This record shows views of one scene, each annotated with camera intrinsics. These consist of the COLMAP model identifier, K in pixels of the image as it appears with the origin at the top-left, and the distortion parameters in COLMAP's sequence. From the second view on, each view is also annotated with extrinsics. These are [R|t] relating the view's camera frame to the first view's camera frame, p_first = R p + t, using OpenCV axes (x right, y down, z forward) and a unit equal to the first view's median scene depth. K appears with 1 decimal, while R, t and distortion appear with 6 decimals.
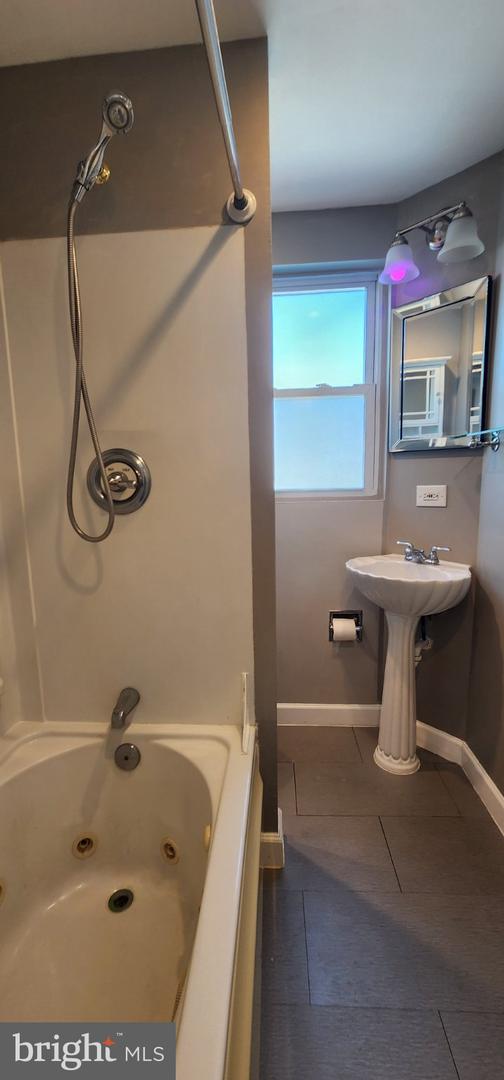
lens RADIAL K [[449.9, 0, 251.0], [0, 449.9, 541.8], [0, 0, 1]] dist [-0.001448, -0.000719]
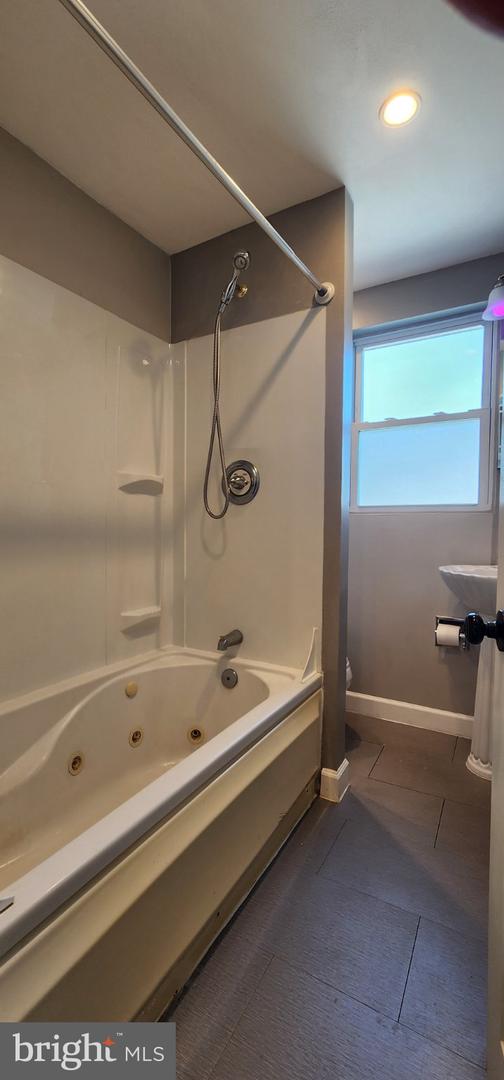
lens RADIAL K [[449.9, 0, 247.6], [0, 449.9, 537.9], [0, 0, 1]] dist [-0.001448, -0.000719]
pose [[0.895698, 0.046592, -0.442215, 0.370946], [-0.095483, 0.991450, -0.088937, 0.166783], [0.434290, 0.121885, 0.892489, -0.270543]]
